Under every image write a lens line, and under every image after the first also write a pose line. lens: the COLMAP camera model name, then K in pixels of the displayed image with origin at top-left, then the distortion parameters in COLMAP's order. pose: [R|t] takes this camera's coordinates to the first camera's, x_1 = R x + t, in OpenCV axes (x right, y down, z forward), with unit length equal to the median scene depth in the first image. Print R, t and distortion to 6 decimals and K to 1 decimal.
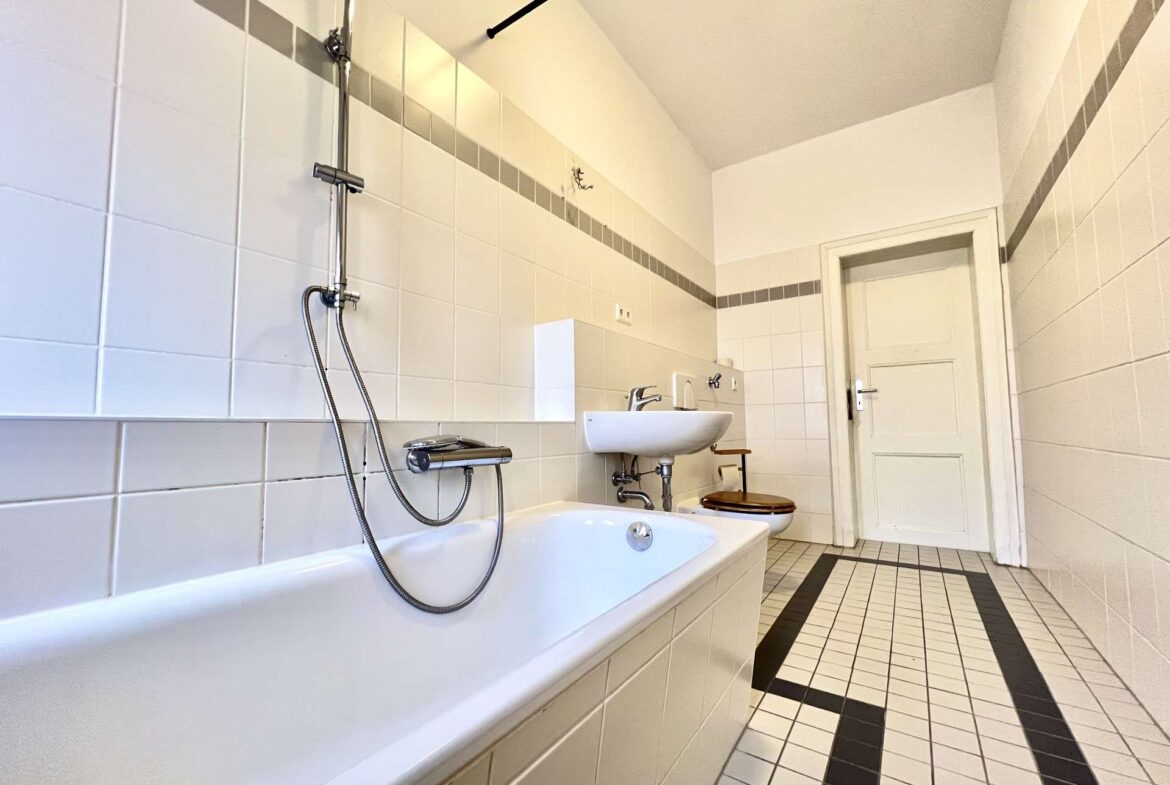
lens RADIAL K [[473.5, 0, 592.4], [0, 473.5, 392.5], [0, 0, 1]] dist [0.011592, 0.000133]
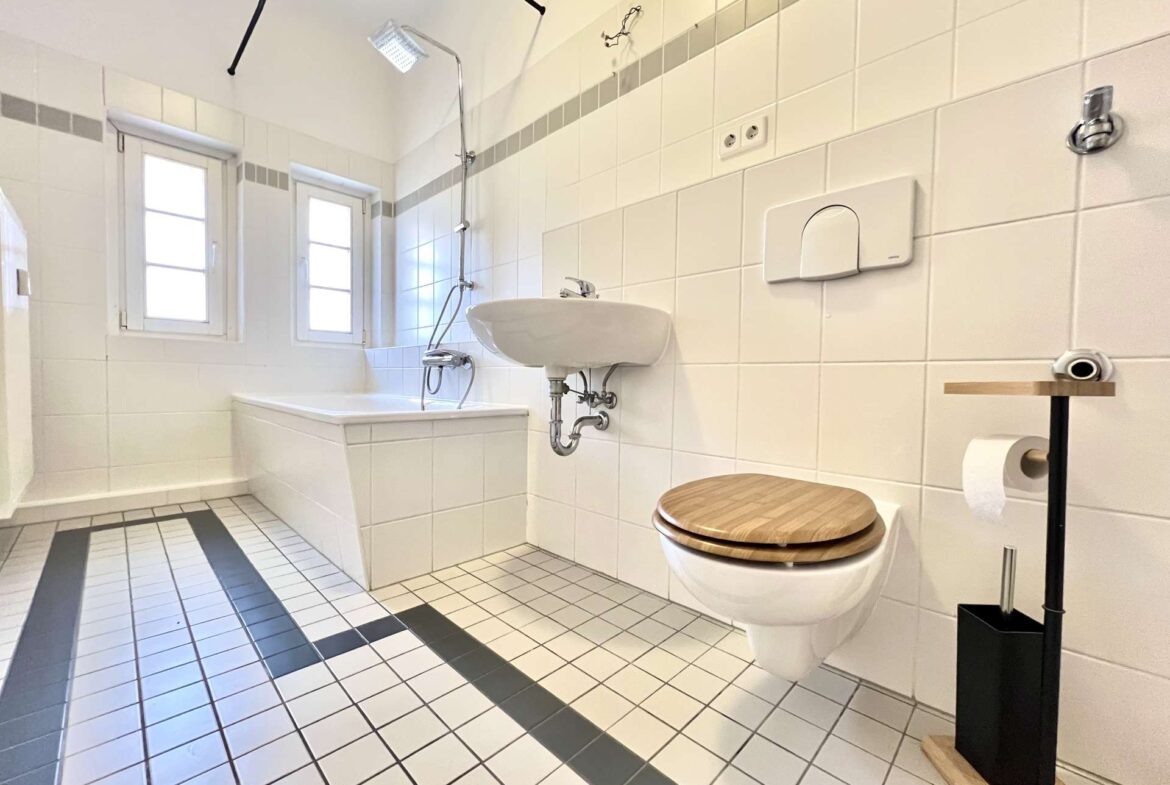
lens RADIAL K [[473.5, 0, 593.0], [0, 473.5, 389.7], [0, 0, 1]] dist [0.011592, 0.000133]
pose [[-0.176087, 0.039069, -0.983599, 0.818961], [0.065969, 0.997434, 0.027809, 0.135396], [0.982162, -0.059991, -0.178213, 1.087346]]
